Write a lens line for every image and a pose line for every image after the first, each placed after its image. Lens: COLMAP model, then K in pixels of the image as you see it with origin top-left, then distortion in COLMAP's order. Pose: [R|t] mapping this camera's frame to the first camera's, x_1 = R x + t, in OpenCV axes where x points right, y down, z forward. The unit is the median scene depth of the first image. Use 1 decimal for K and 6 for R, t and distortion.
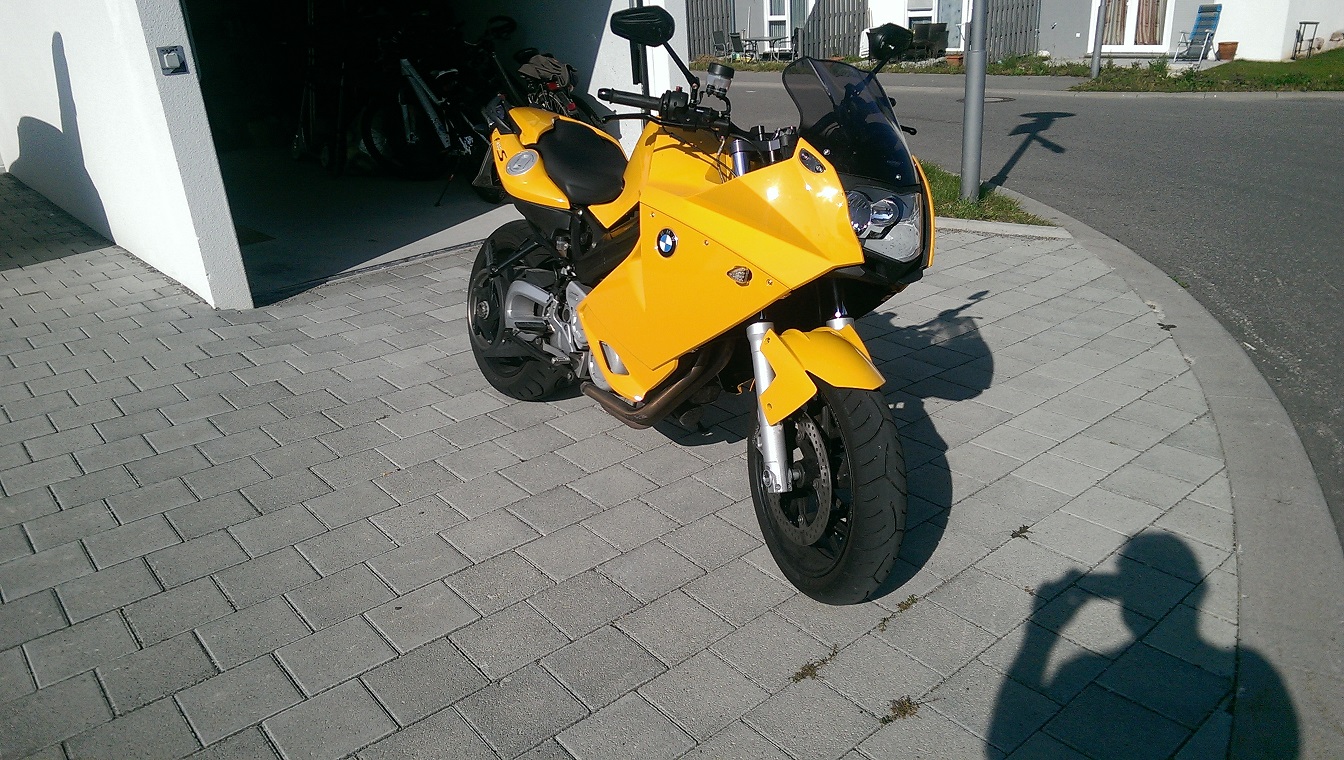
lens RADIAL K [[957.9, 0, 672.0], [0, 957.9, 380.0], [0, 0, 1]] dist [-0.006220, -0.006751]
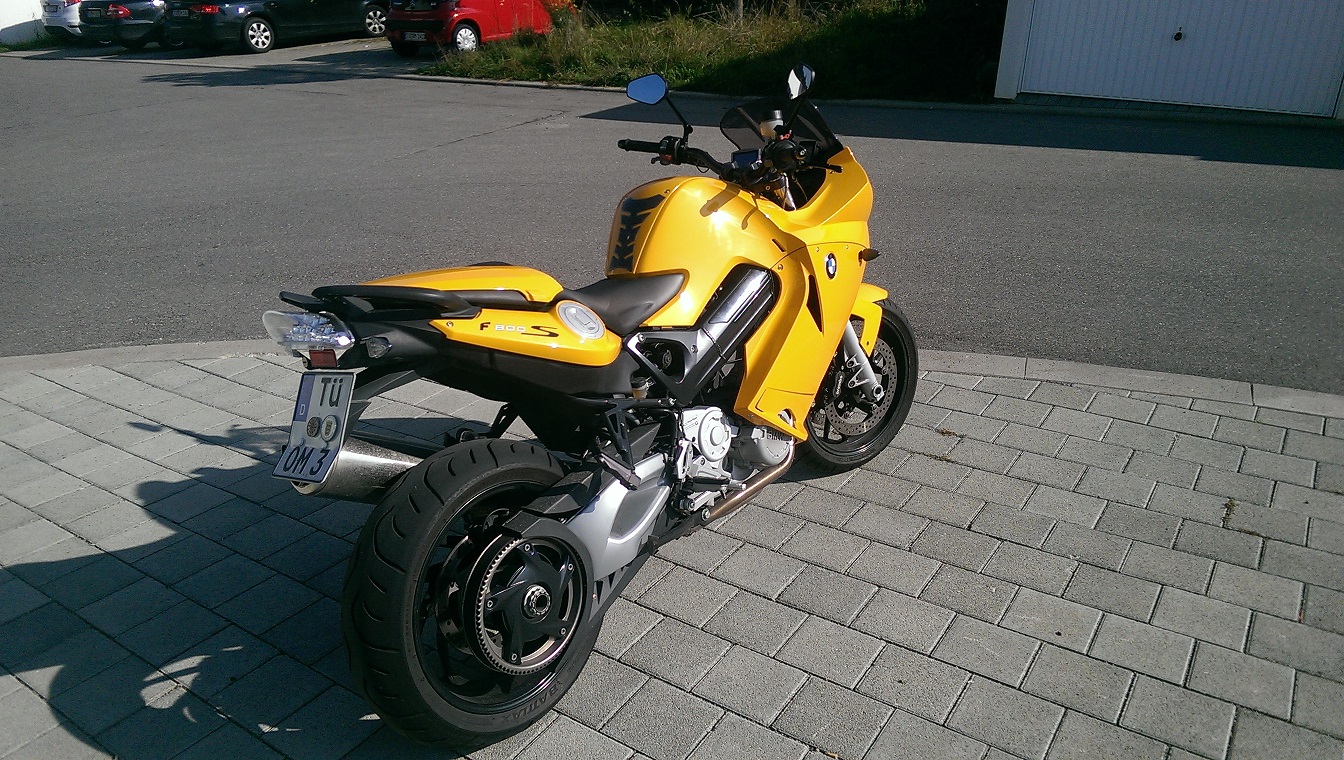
lens RADIAL K [[957.9, 0, 672.0], [0, 957.9, 380.0], [0, 0, 1]] dist [-0.006220, -0.006751]
pose [[-0.251375, -0.336756, 0.907417, -0.533902], [0.387254, 0.824218, 0.413158, -0.297554], [-0.887043, 0.455258, -0.076778, 0.691333]]
